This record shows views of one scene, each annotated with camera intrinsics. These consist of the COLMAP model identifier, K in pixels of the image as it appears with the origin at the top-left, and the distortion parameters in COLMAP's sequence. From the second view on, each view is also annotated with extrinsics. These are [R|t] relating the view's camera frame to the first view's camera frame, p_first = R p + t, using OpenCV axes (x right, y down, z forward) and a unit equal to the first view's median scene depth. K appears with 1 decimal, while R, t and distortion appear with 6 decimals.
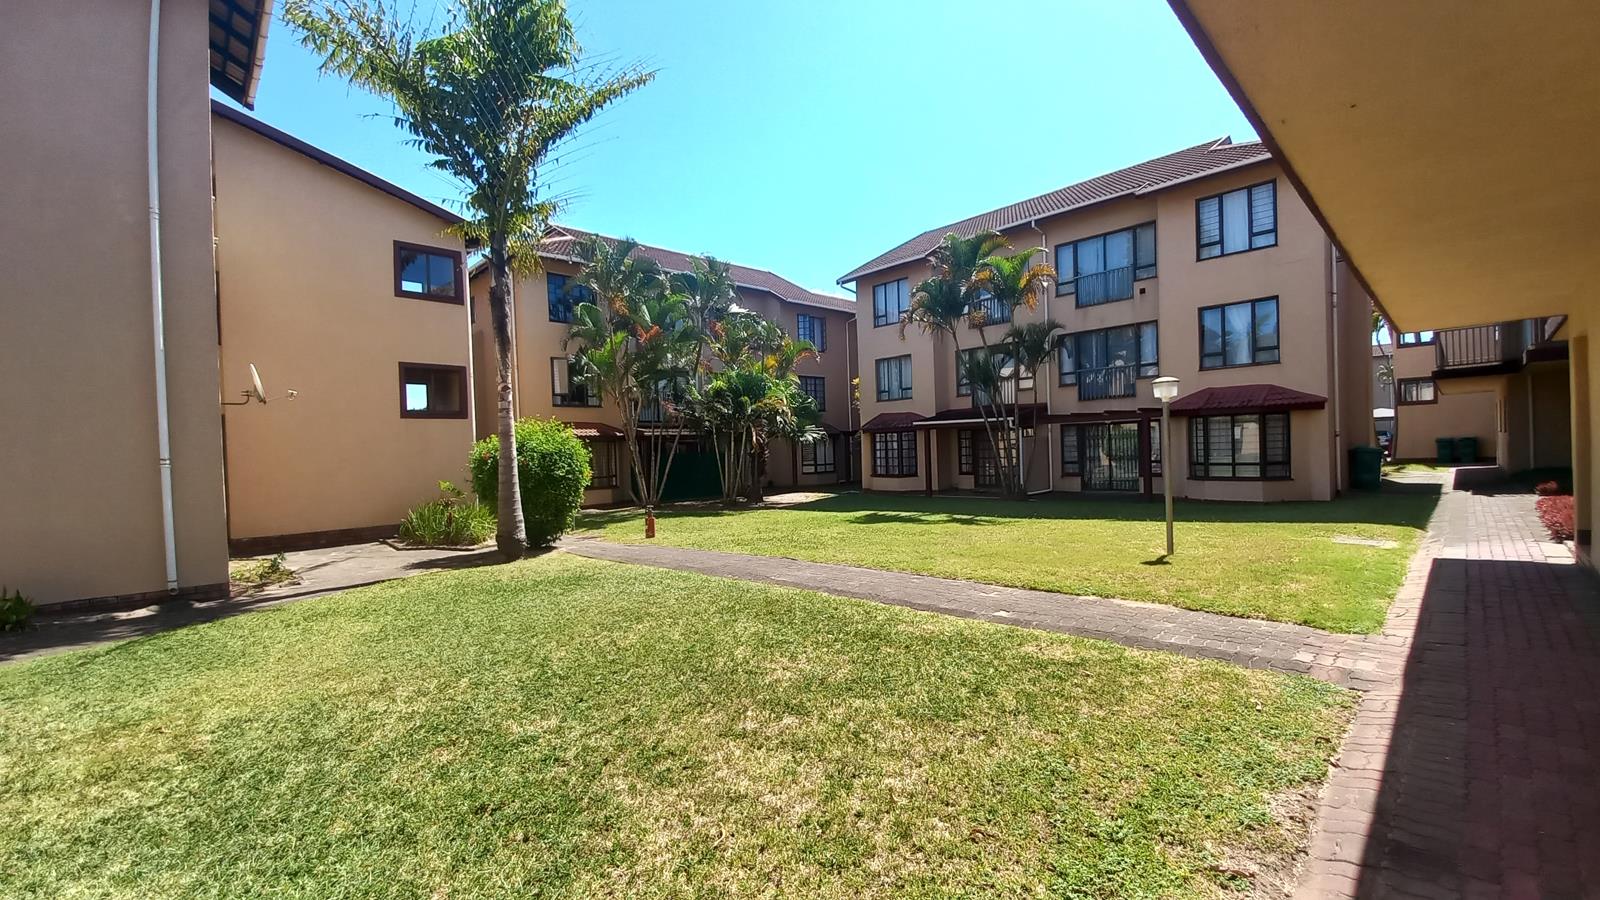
lens RADIAL K [[649.8, 0, 801.4], [0, 649.8, 458.8], [0, 0, 1]] dist [-0.000341, -0.000116]
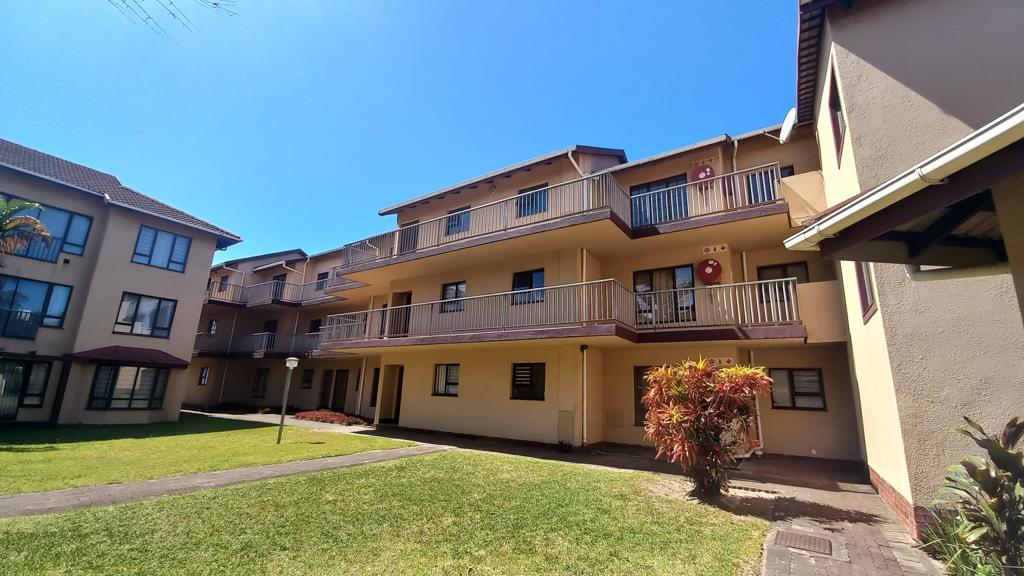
lens RADIAL K [[415.9, 0, 511.1], [0, 415.9, 291.0], [0, 0, 1]] dist [-0.000341, -0.000116]
pose [[-0.211921, 0.258993, 0.942344, -0.502299], [-0.020063, 0.962889, -0.269151, 0.008410], [-0.977081, -0.075945, -0.198861, 0.327533]]
